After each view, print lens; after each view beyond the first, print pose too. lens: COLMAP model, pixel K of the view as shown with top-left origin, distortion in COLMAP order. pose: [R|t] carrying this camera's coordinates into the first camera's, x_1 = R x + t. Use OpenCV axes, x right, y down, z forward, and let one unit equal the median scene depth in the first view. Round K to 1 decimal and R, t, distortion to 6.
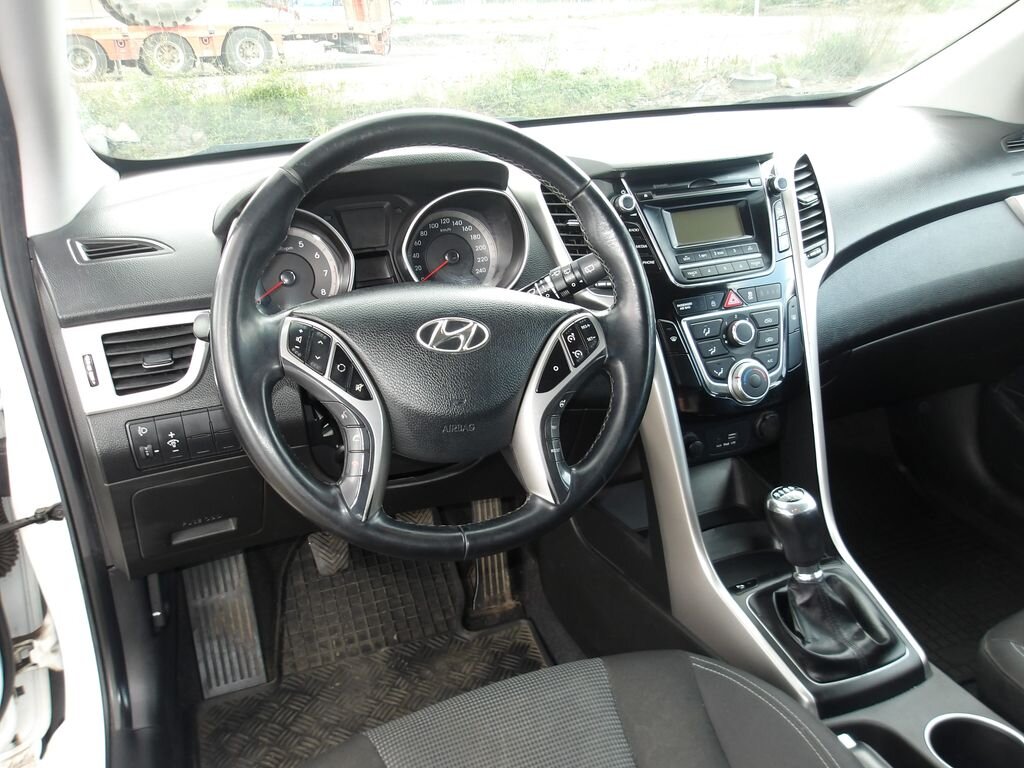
lens RADIAL K [[862.2, 0, 507.3], [0, 862.2, 374.1], [0, 0, 1]] dist [-0.005072, 0.017969]
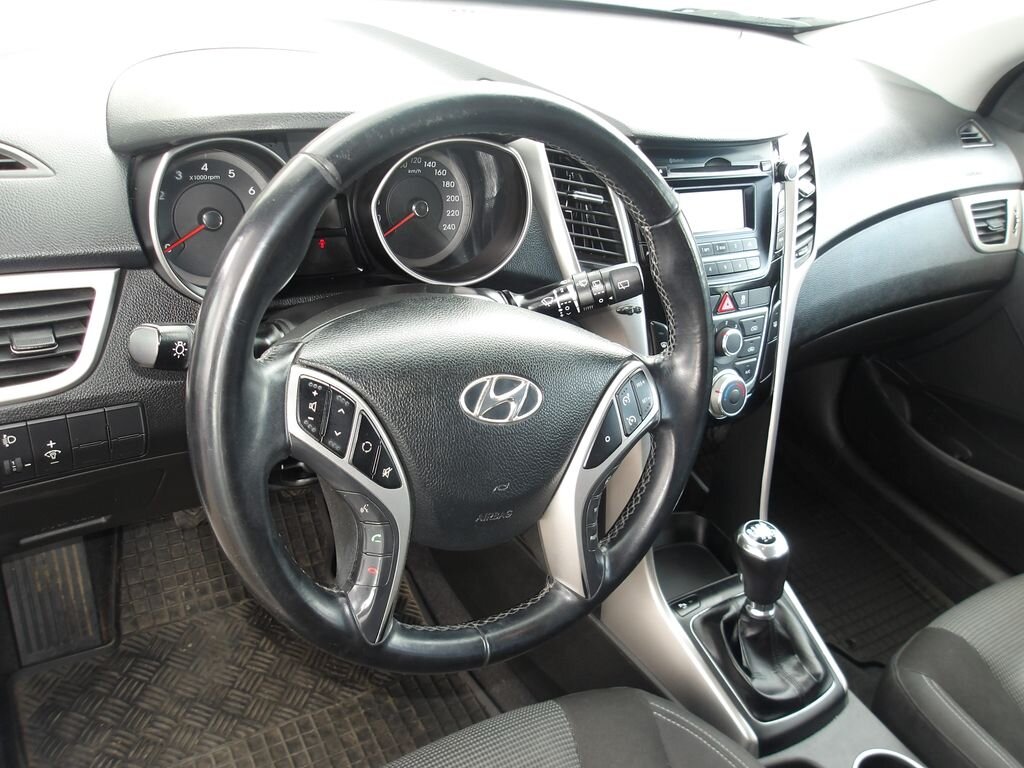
lens RADIAL K [[862.2, 0, 513.4], [0, 862.2, 384.1], [0, 0, 1]] dist [-0.005072, 0.017969]
pose [[0.955307, 0.083413, 0.283603, -0.196820], [-0.144793, 0.968436, 0.202894, -0.155474], [-0.257727, -0.234890, 0.937232, 0.202507]]
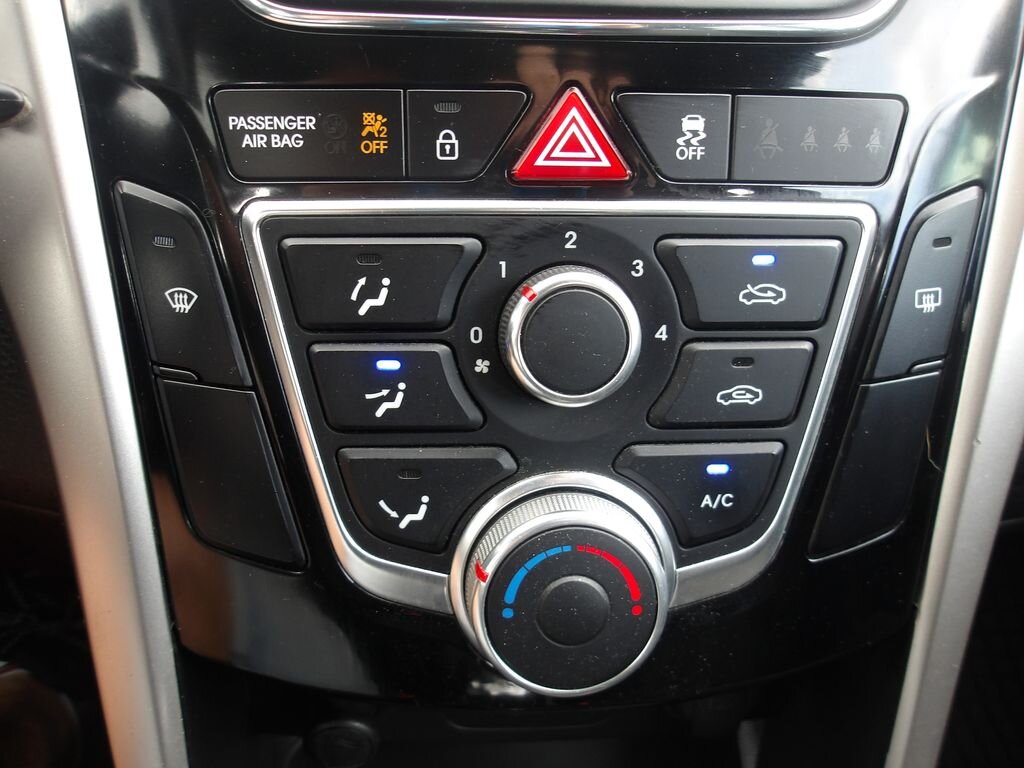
lens RADIAL K [[862.2, 0, 509.9], [0, 862.2, 386.1], [0, 0, 1]] dist [-0.005072, 0.017969]
pose [[0.949630, 0.234590, -0.207774, 0.299411], [-0.181680, 0.952369, 0.244921, -0.080066], [0.255334, -0.194836, 0.947018, 0.822125]]
